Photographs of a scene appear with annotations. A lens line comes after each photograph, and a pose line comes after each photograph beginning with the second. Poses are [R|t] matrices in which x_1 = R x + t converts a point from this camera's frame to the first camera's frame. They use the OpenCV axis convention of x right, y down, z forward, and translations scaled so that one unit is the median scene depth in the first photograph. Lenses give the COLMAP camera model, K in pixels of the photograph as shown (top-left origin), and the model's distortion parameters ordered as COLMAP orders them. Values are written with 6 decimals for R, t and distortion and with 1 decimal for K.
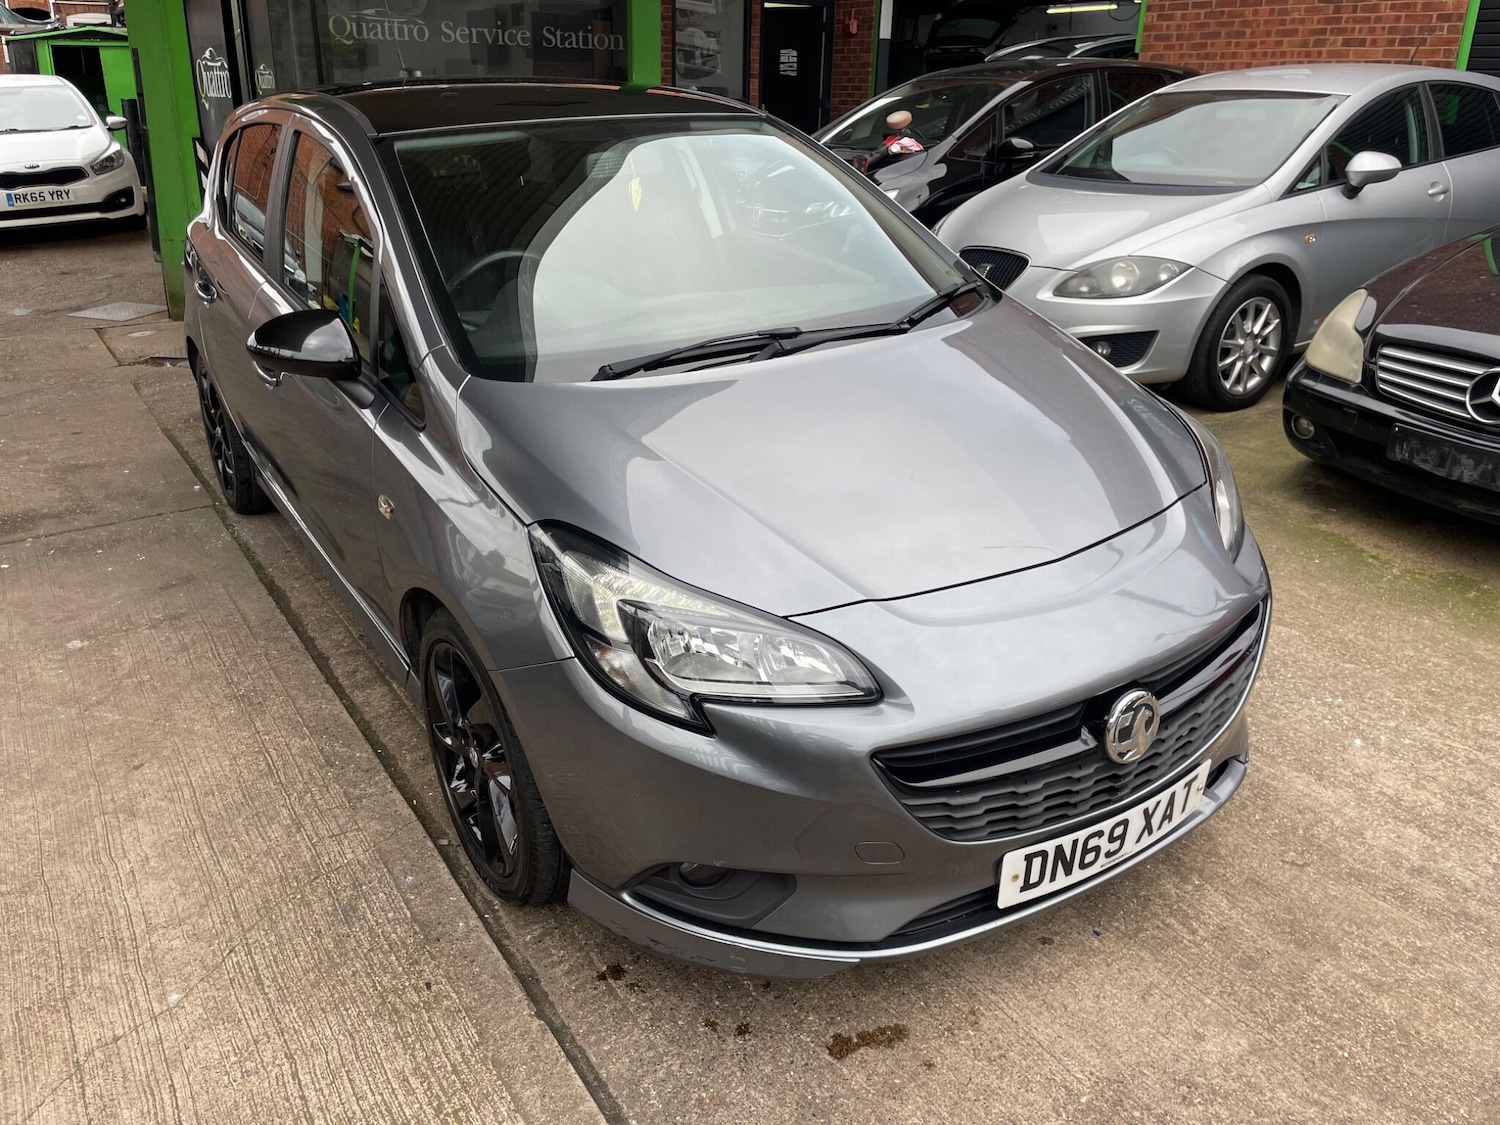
lens RADIAL K [[1150.1, 0, 748.5], [0, 1150.1, 551.8], [0, 0, 1]] dist [0.040934, -0.057630]
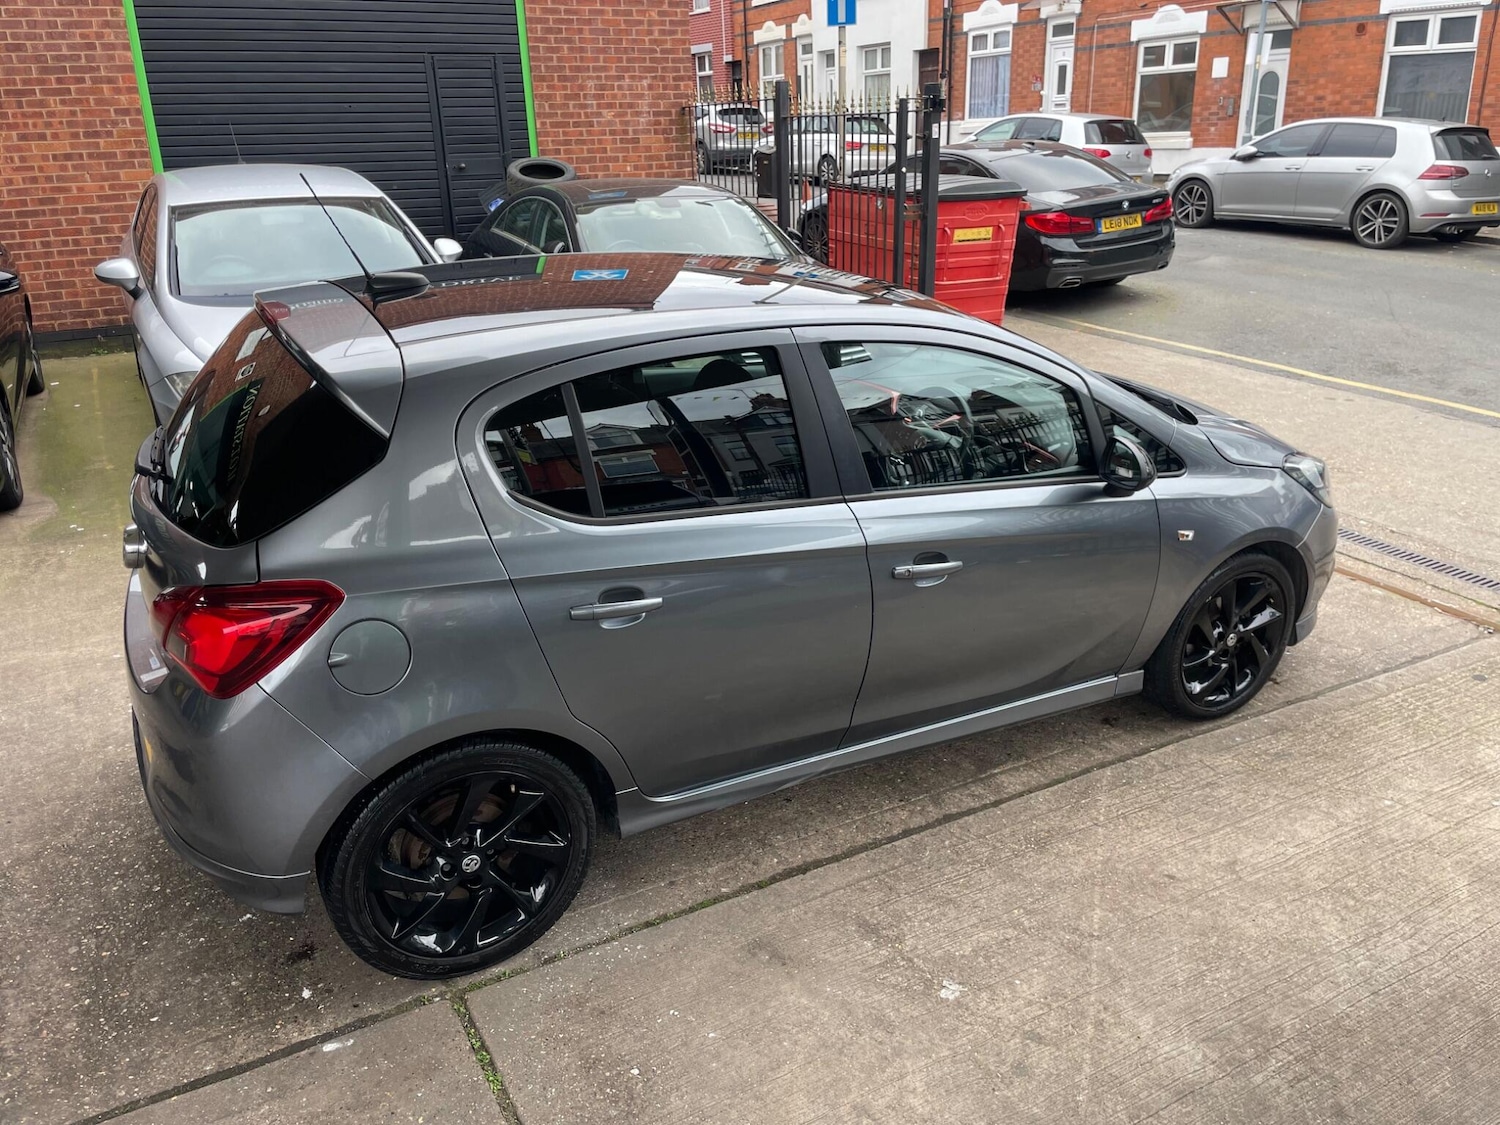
lens RADIAL K [[1137.4, 0, 751.4], [0, 1137.4, 547.1], [0, 0, 1]] dist [0.086618, -0.122211]
pose [[0.078615, -0.361430, 0.929079, -1.017972], [0.386998, 0.869939, 0.305677, -0.407124], [-0.918723, 0.335521, 0.208263, 0.709482]]
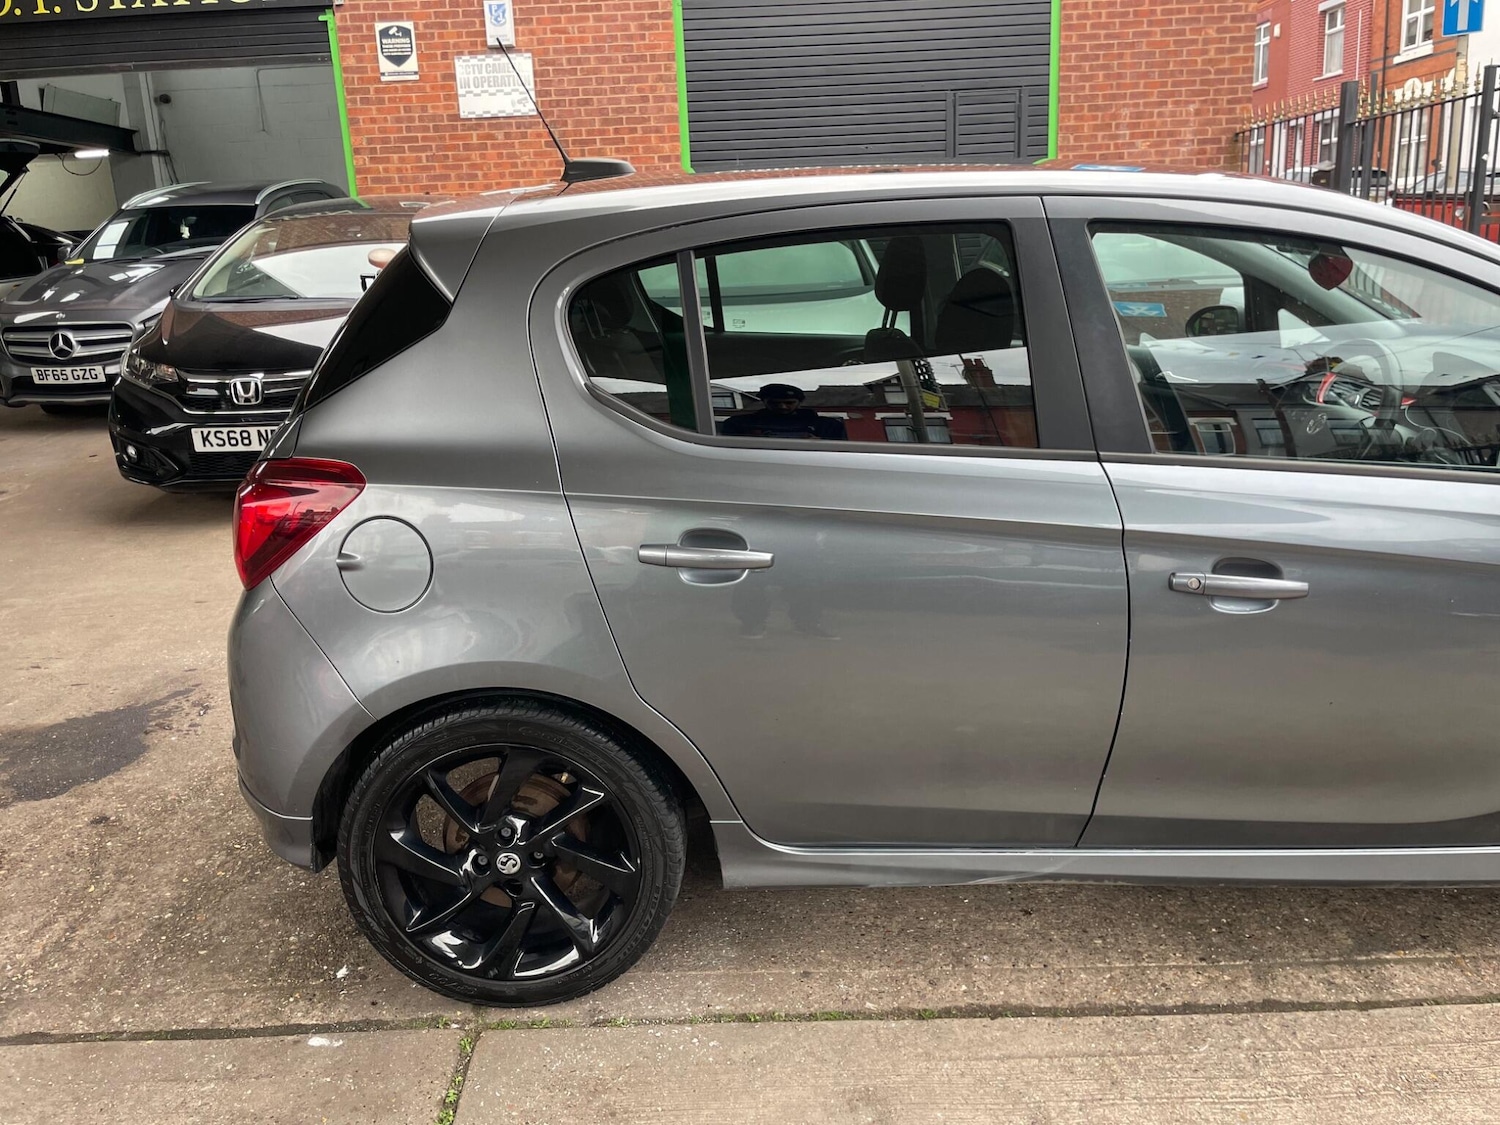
lens RADIAL K [[1137.4, 0, 744.4], [0, 1137.4, 549.1], [0, 0, 1]] dist [0.086618, -0.122211]
pose [[0.548386, -0.252896, 0.797067, -0.799552], [0.354005, 0.933757, 0.052709, -0.230548], [-0.757597, 0.253261, 0.601586, 0.630525]]
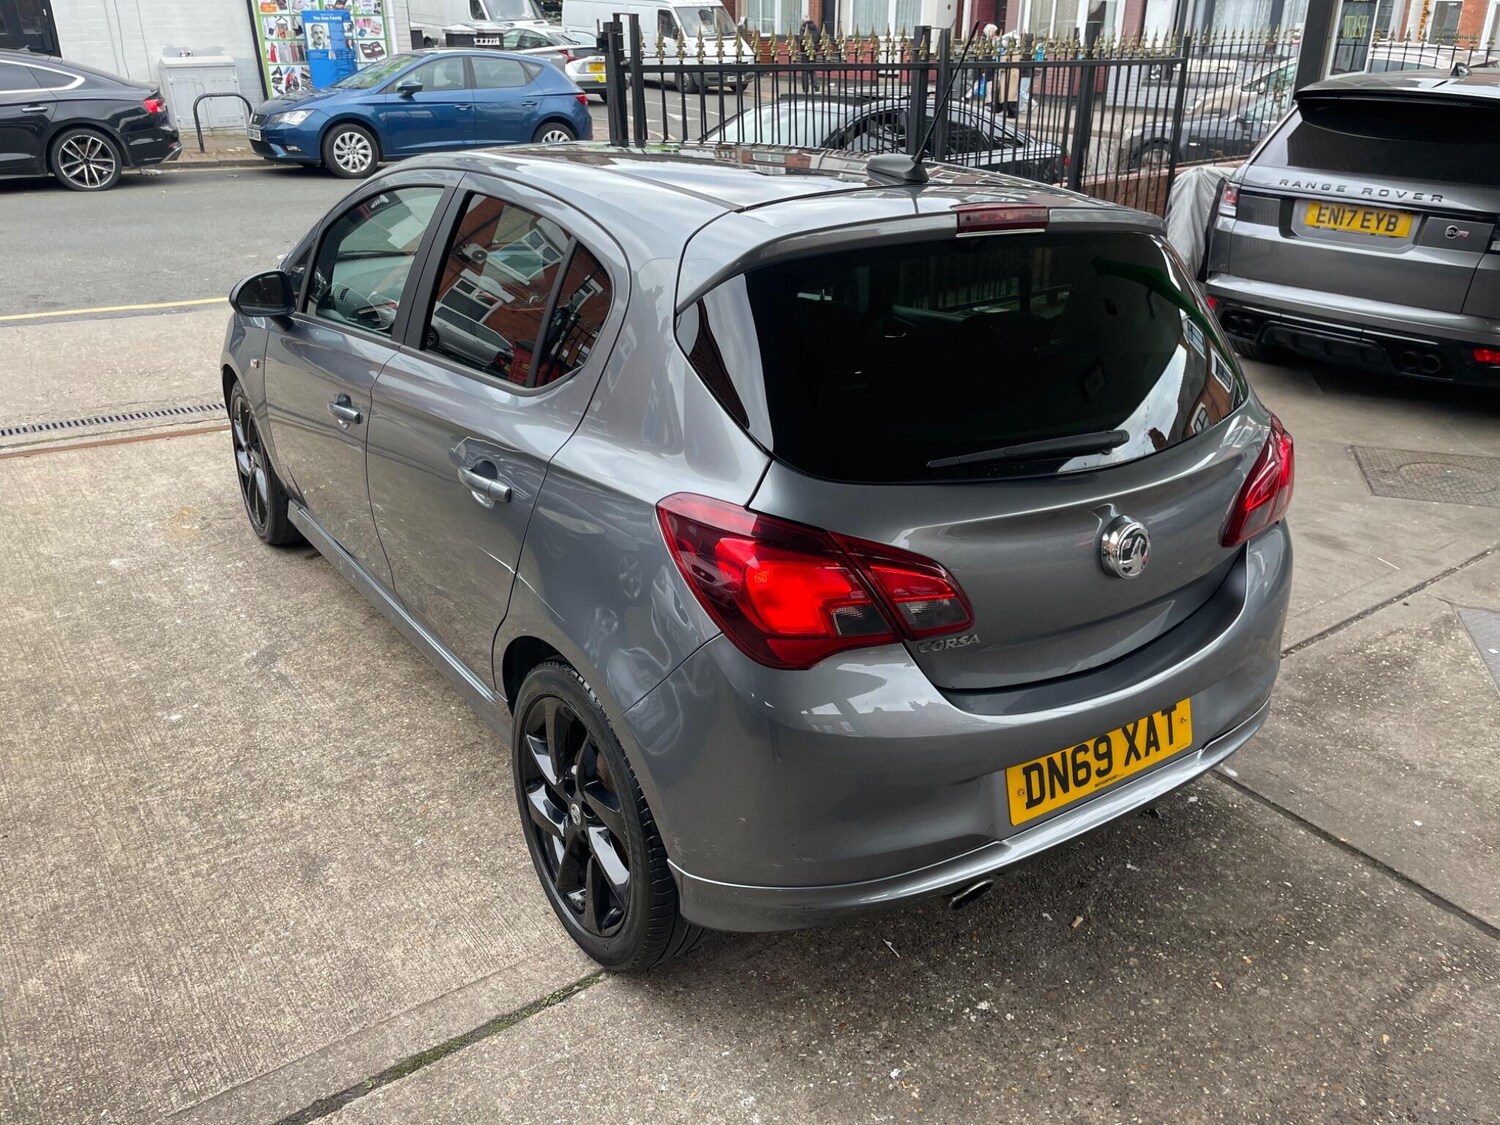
lens RADIAL K [[1137.4, 0, 748.3], [0, 1137.4, 548.6], [0, 0, 1]] dist [0.086618, -0.122211]
pose [[-0.999579, -0.005927, -0.028414, -0.206396], [-0.024614, 0.691895, 0.721578, -0.704284], [0.015383, 0.721974, -0.691749, 1.558490]]
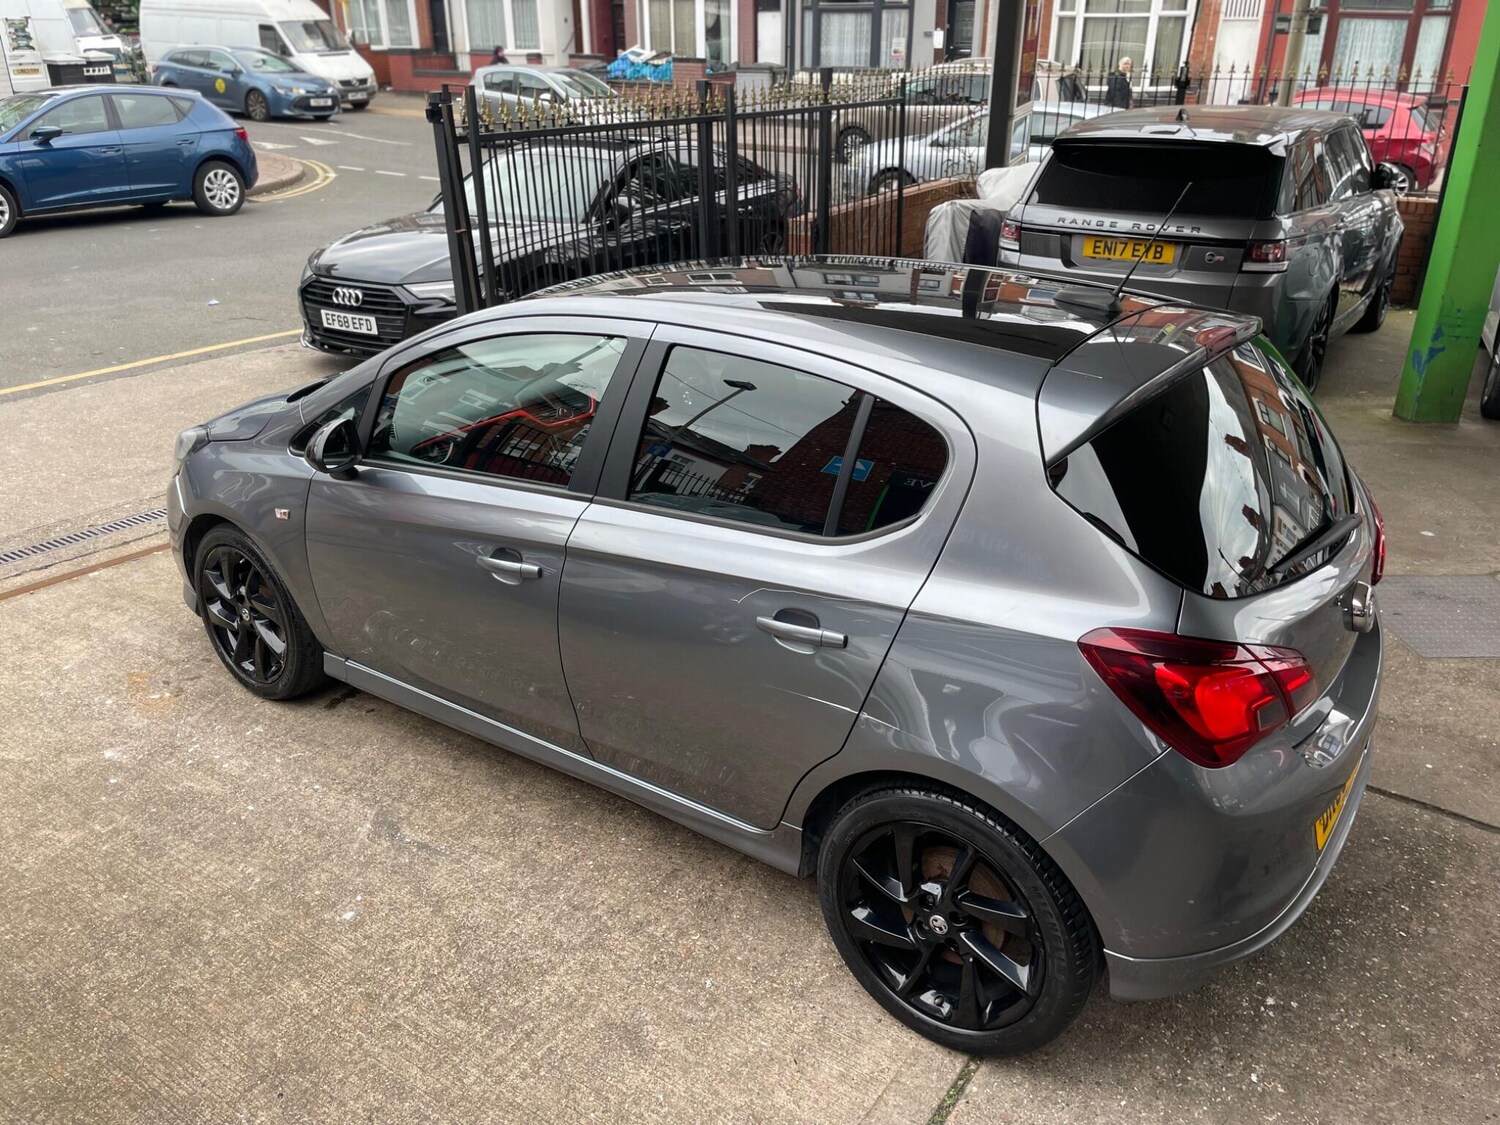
lens RADIAL K [[1137.4, 0, 746.8], [0, 1137.4, 551.7], [0, 0, 1]] dist [0.086618, -0.122211]
pose [[-0.935008, 0.136555, -0.327280, 0.128857], [-0.141642, 0.702272, 0.697676, -0.753337], [0.325110, 0.698689, -0.637288, 1.478109]]
